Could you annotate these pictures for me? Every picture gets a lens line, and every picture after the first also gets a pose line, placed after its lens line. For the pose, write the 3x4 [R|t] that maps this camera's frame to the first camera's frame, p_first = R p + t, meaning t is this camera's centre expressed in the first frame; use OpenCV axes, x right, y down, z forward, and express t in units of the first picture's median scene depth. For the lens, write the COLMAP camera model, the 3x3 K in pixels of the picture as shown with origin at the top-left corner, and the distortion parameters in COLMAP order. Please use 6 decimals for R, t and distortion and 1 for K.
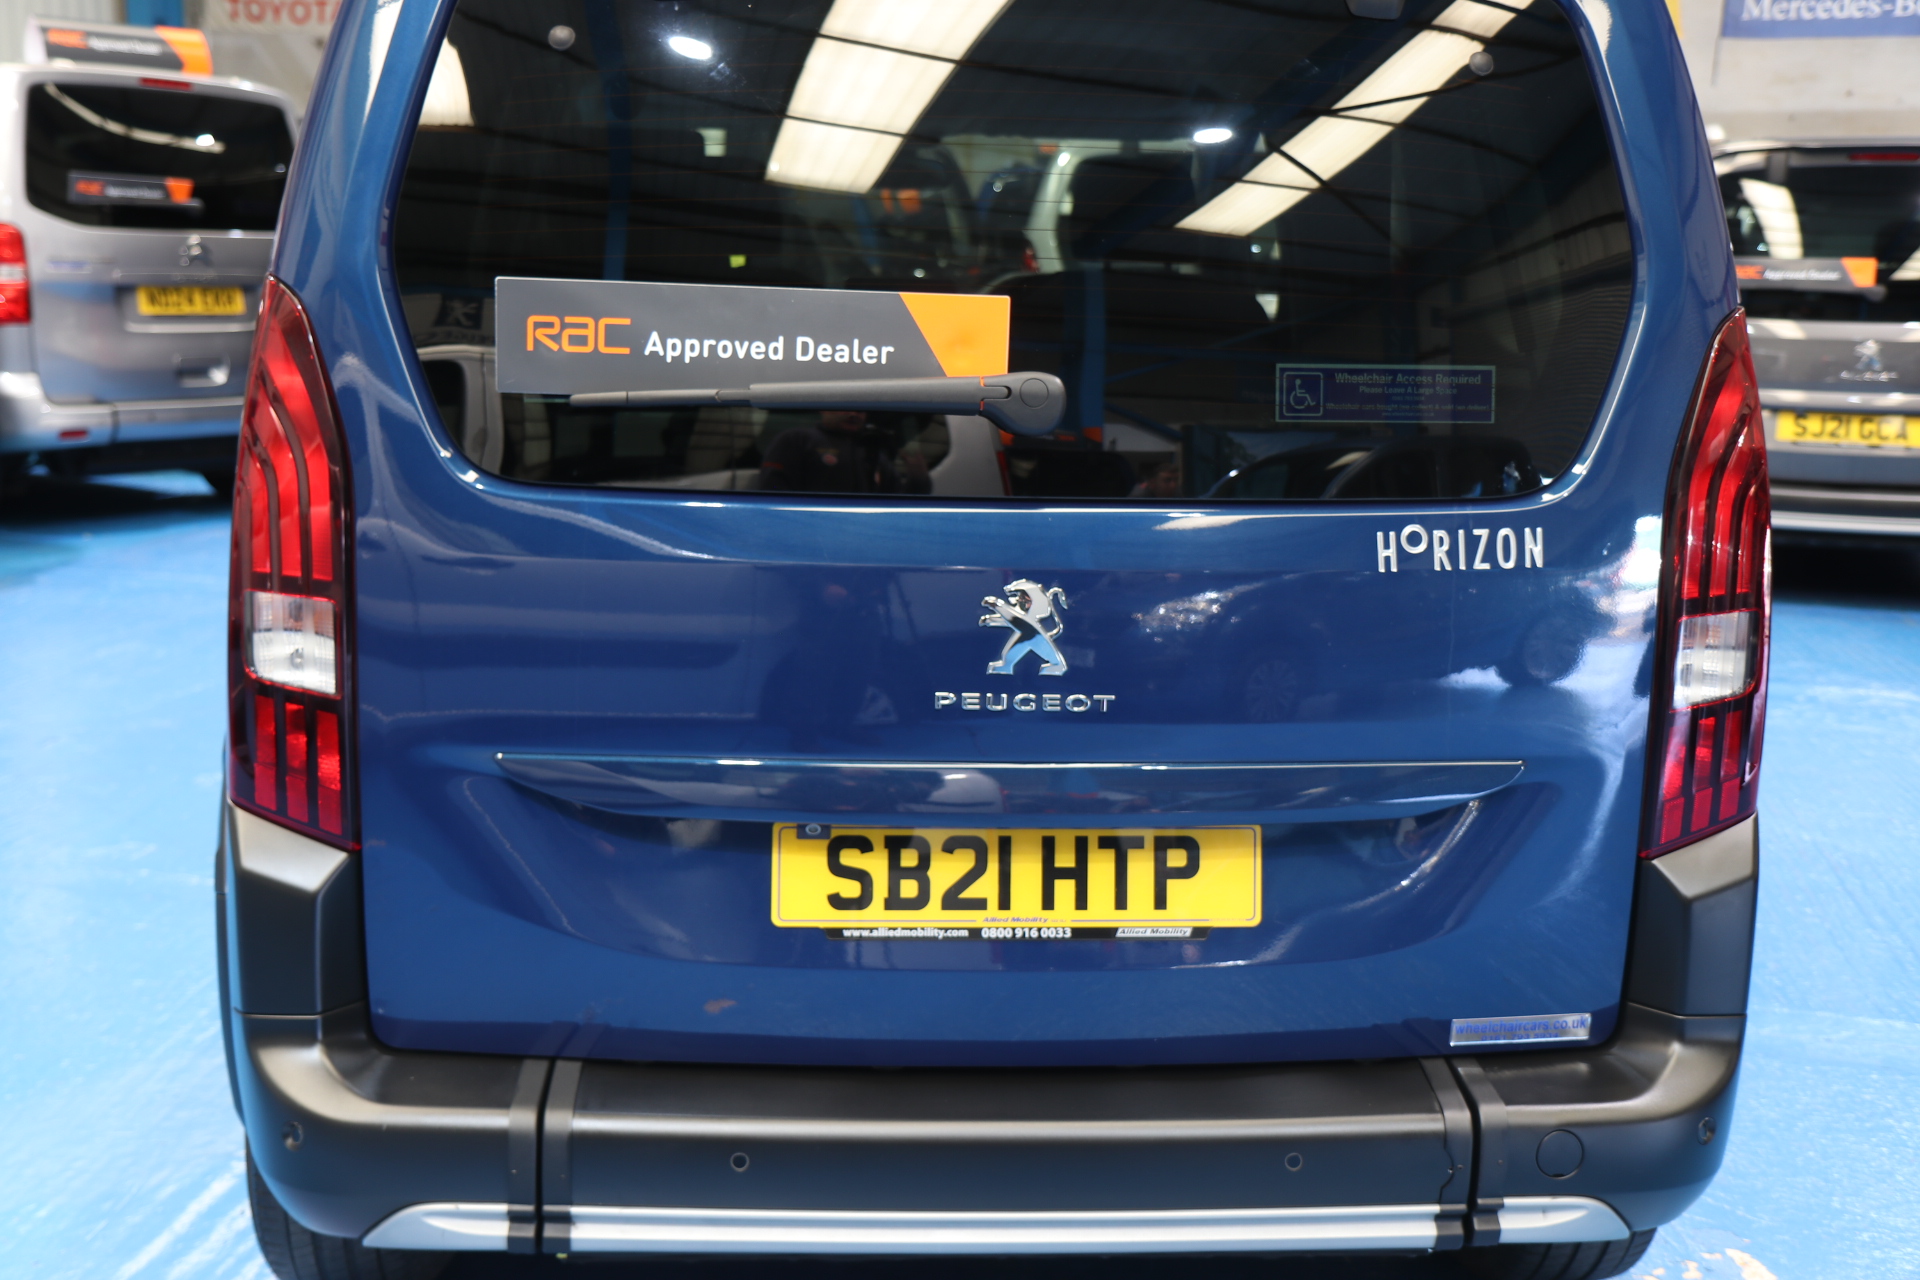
lens RADIAL K [[2258.4, 0, 961.5], [0, 2258.4, 642.4], [0, 0, 1]] dist [0.032865, 0.000000]
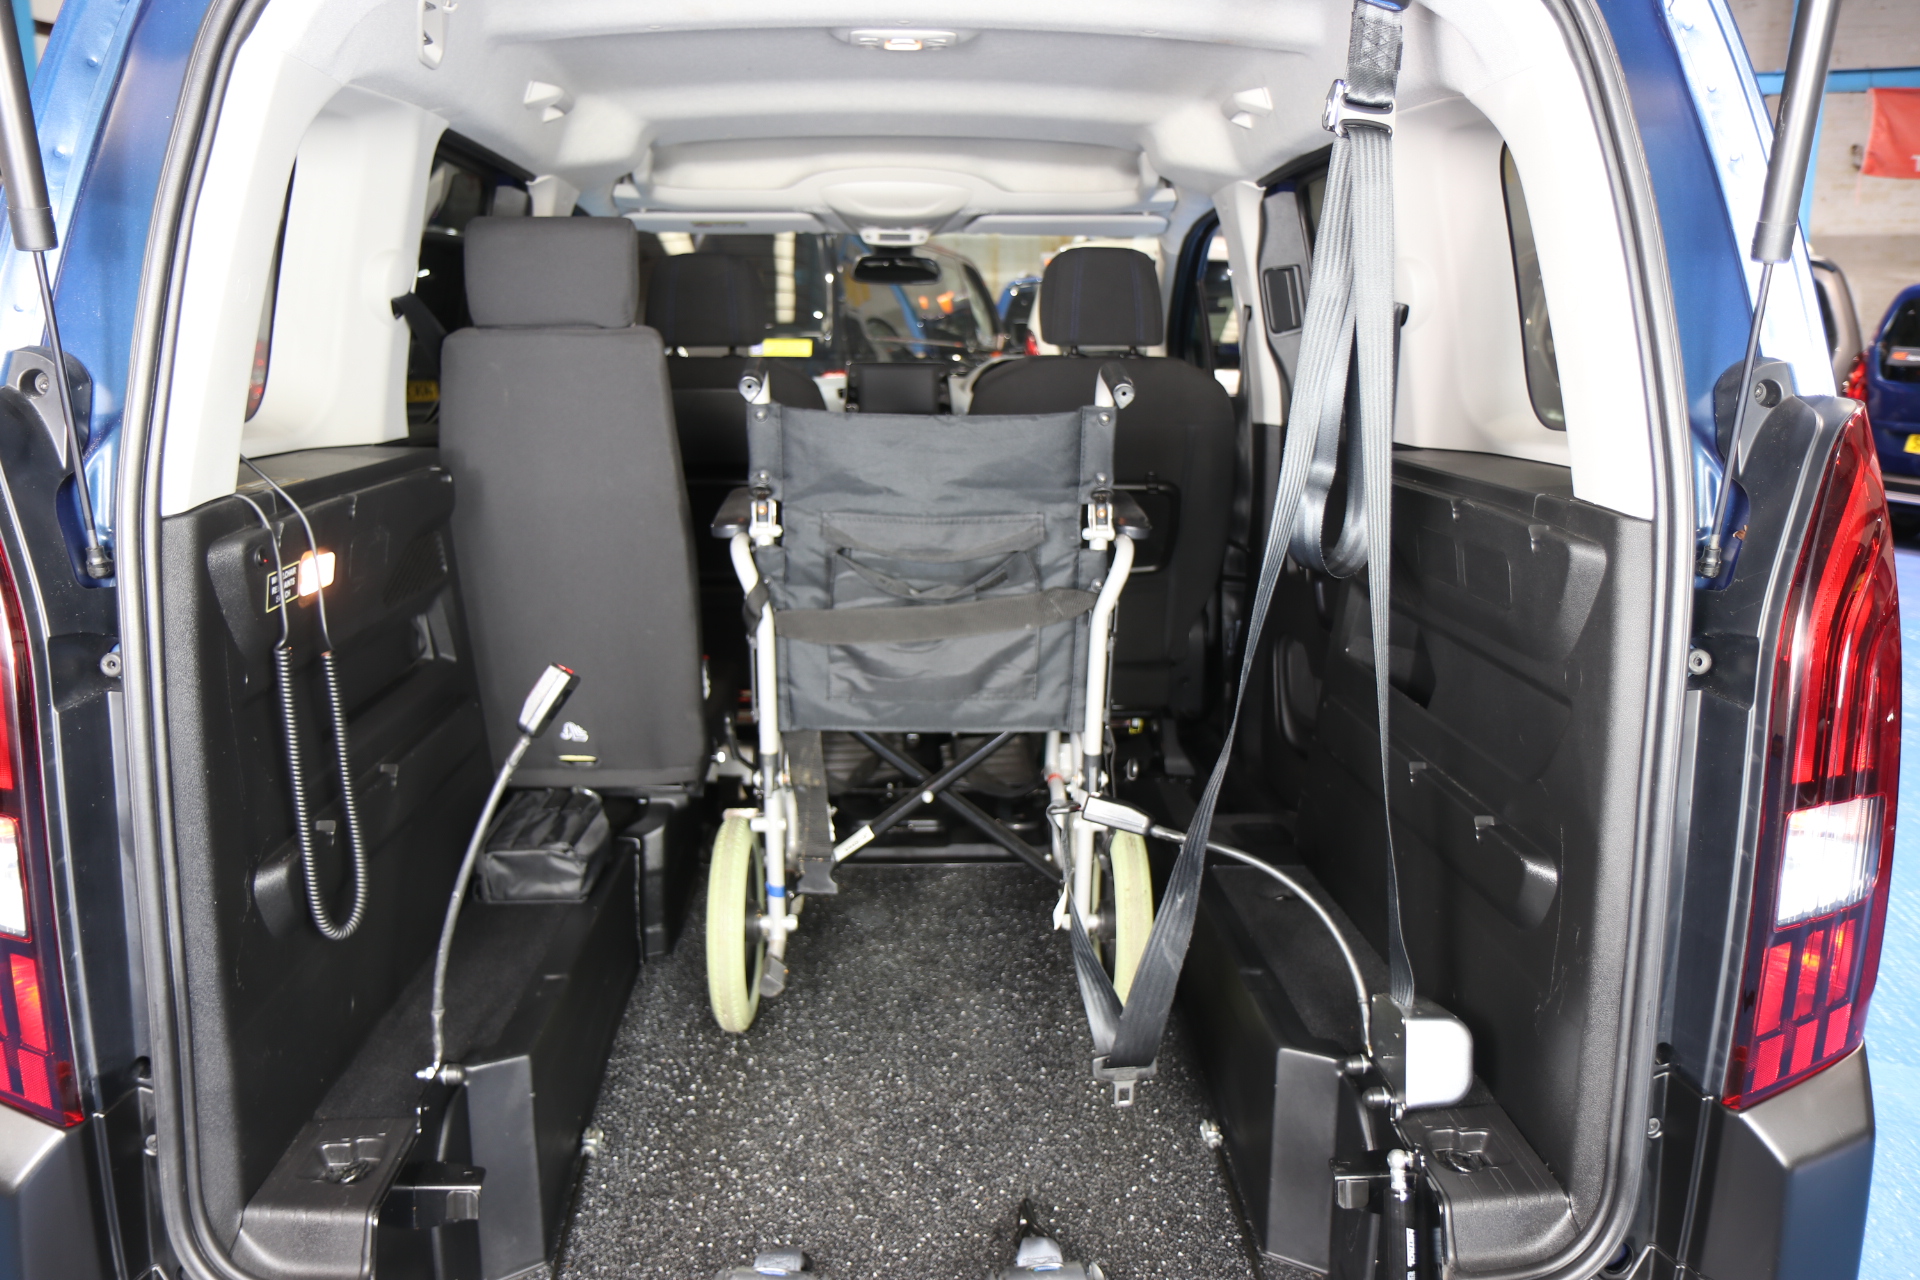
lens RADIAL K [[1453.9, 0, 961.9], [0, 1453.9, 635.9], [0, 0, 1]] dist [-0.064031, 0.010953]
pose [[0.999257, -0.008927, -0.037481, 0.055965], [0.010033, 0.999517, 0.029418, -0.084940], [0.037200, -0.029772, 0.998864, 0.506259]]
